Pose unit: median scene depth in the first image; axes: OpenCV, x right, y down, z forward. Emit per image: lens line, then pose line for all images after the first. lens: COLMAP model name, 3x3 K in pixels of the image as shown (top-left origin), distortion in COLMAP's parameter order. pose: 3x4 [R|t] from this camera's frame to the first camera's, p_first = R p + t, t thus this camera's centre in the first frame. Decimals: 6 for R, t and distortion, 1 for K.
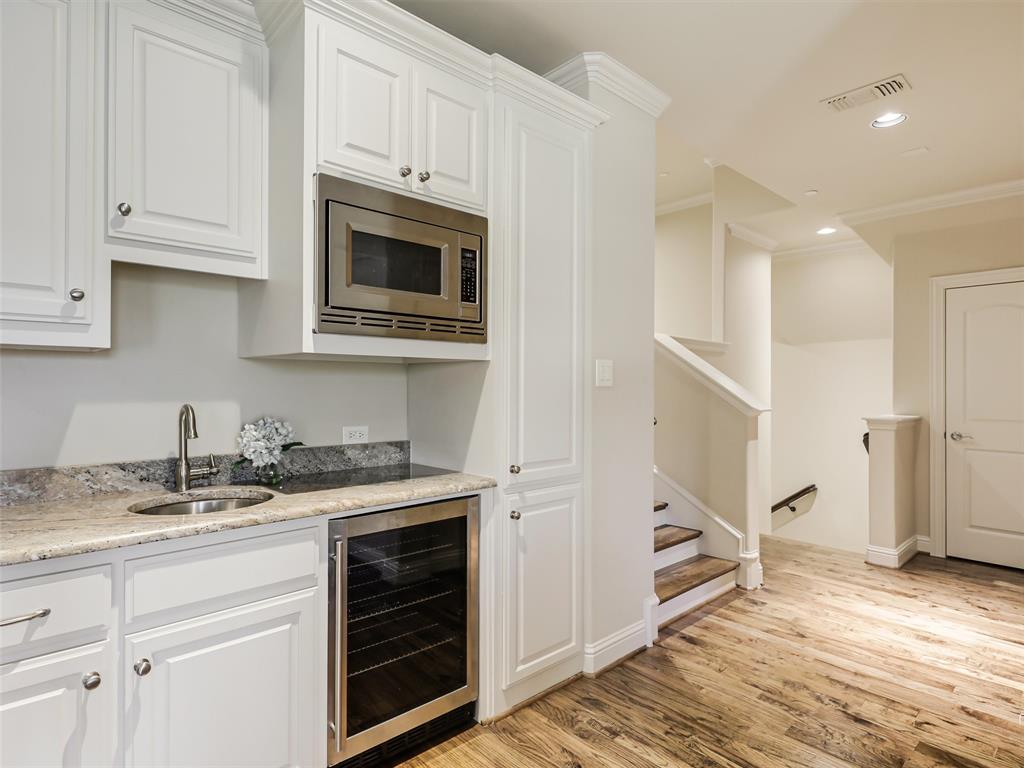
lens RADIAL K [[553.8, 0, 512.6], [0, 553.8, 384.4], [0, 0, 1]] dist [0.004254, 0.000181]
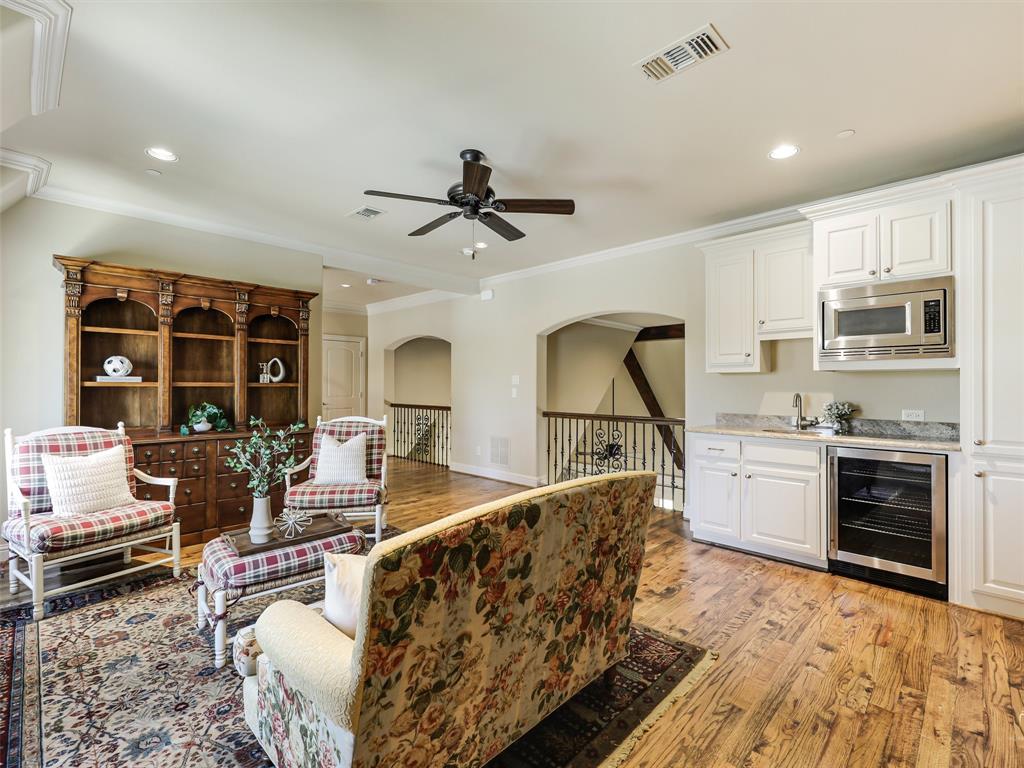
lens RADIAL K [[472.1, 0, 513.1], [0, 472.1, 384.2], [0, 0, 1]] dist [0.010119, 0.000349]
pose [[0.054330, -0.007163, -0.998497, 1.243039], [0.001849, 0.999973, -0.007073, 0.008383], [0.998521, -0.001462, 0.054341, -0.295182]]
